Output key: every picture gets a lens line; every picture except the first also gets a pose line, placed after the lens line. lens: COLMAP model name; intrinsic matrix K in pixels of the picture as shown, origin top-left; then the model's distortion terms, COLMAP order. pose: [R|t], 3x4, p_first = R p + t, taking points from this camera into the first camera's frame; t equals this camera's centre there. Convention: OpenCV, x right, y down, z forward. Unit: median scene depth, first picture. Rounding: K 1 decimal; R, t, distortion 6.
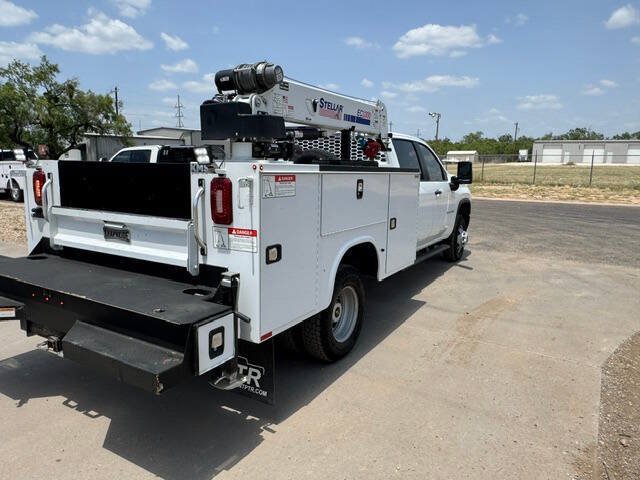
lens RADIAL K [[455.5, 0, 321.1], [0, 455.5, 236.5], [0, 0, 1]] dist [0.000819, -0.008319]
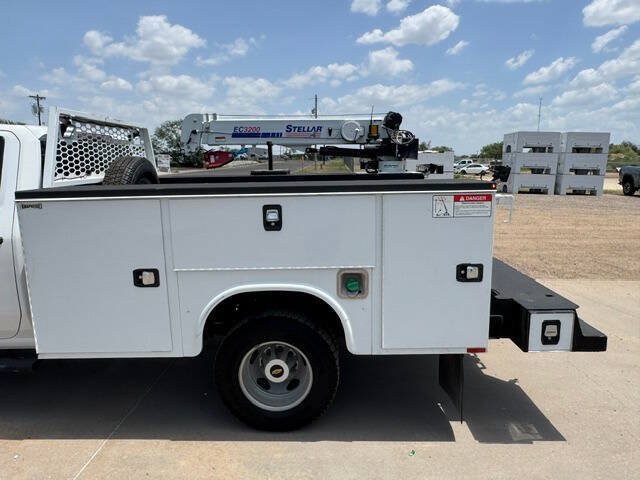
lens RADIAL K [[455.5, 0, 318.7], [0, 455.5, 240.0], [0, 0, 1]] dist [0.000819, -0.008319]
pose [[-0.499197, -0.159435, 0.851694, -0.694122], [0.134762, 0.956680, 0.258075, -0.184275], [-0.855945, 0.243607, -0.456086, 0.966372]]
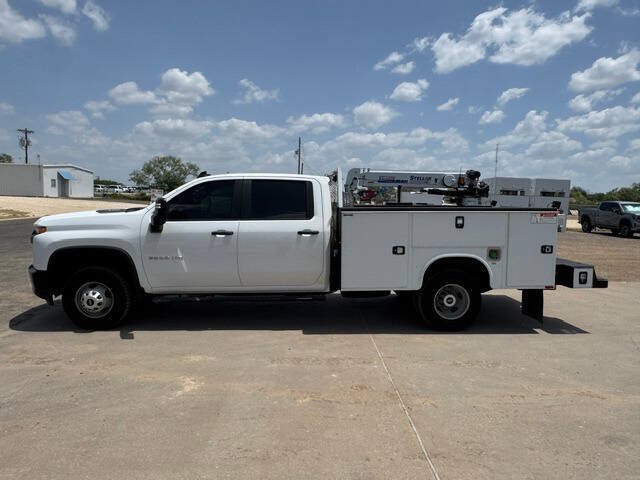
lens RADIAL K [[455.5, 0, 317.8], [0, 455.5, 240.5], [0, 0, 1]] dist [0.000819, -0.008319]
pose [[-0.561505, -0.097158, 0.821750, -0.910551], [0.107204, 0.976172, 0.188669, -0.270712], [-0.820500, 0.194033, -0.537709, 1.554239]]
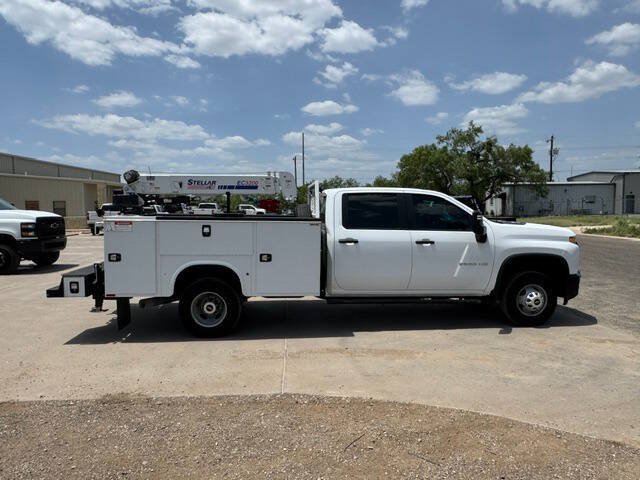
lens RADIAL K [[455.5, 0, 323.4], [0, 455.5, 240.4], [0, 0, 1]] dist [0.000819, -0.008319]
pose [[0.582063, 0.046273, -0.811826, 0.983795], [-0.120797, 0.992222, -0.030054, -0.043309], [0.804121, 0.115560, 0.583126, 0.229981]]
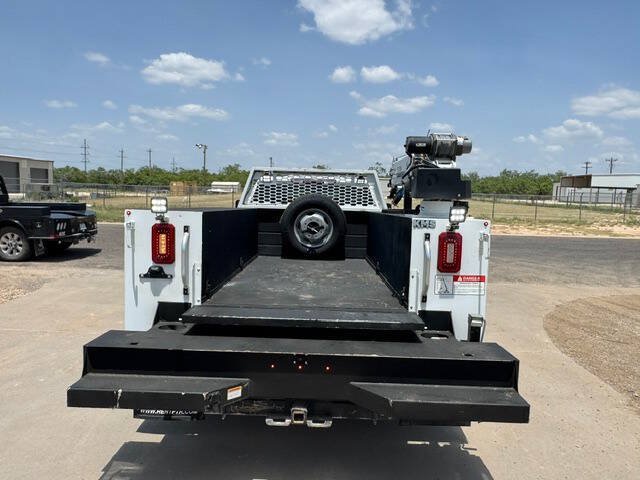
lens RADIAL K [[455.5, 0, 320.9], [0, 455.5, 236.2], [0, 0, 1]] dist [0.000819, -0.008319]
pose [[0.861140, -0.027894, 0.507603, -0.473055], [0.058537, 0.997293, -0.044504, -0.038303], [-0.504987, 0.068038, 0.860441, 0.076845]]
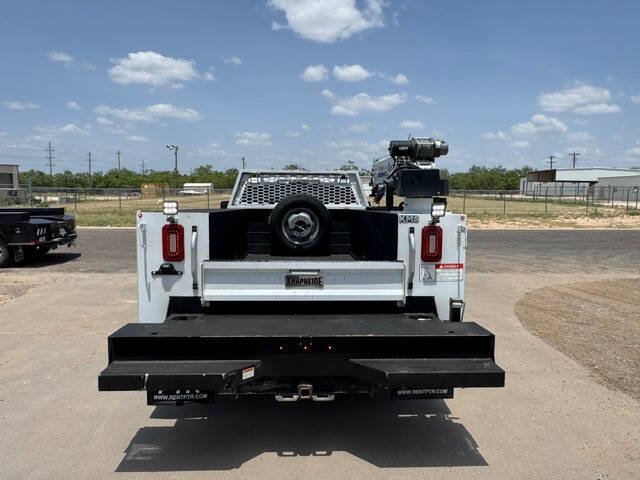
lens RADIAL K [[455.5, 0, 323.0], [0, 455.5, 238.9], [0, 0, 1]] dist [0.000819, -0.008319]
pose [[0.828887, -0.054522, 0.556753, -0.523112], [0.087155, 0.995673, -0.032250, -0.034085], [-0.552585, 0.075256, 0.830052, 0.043136]]
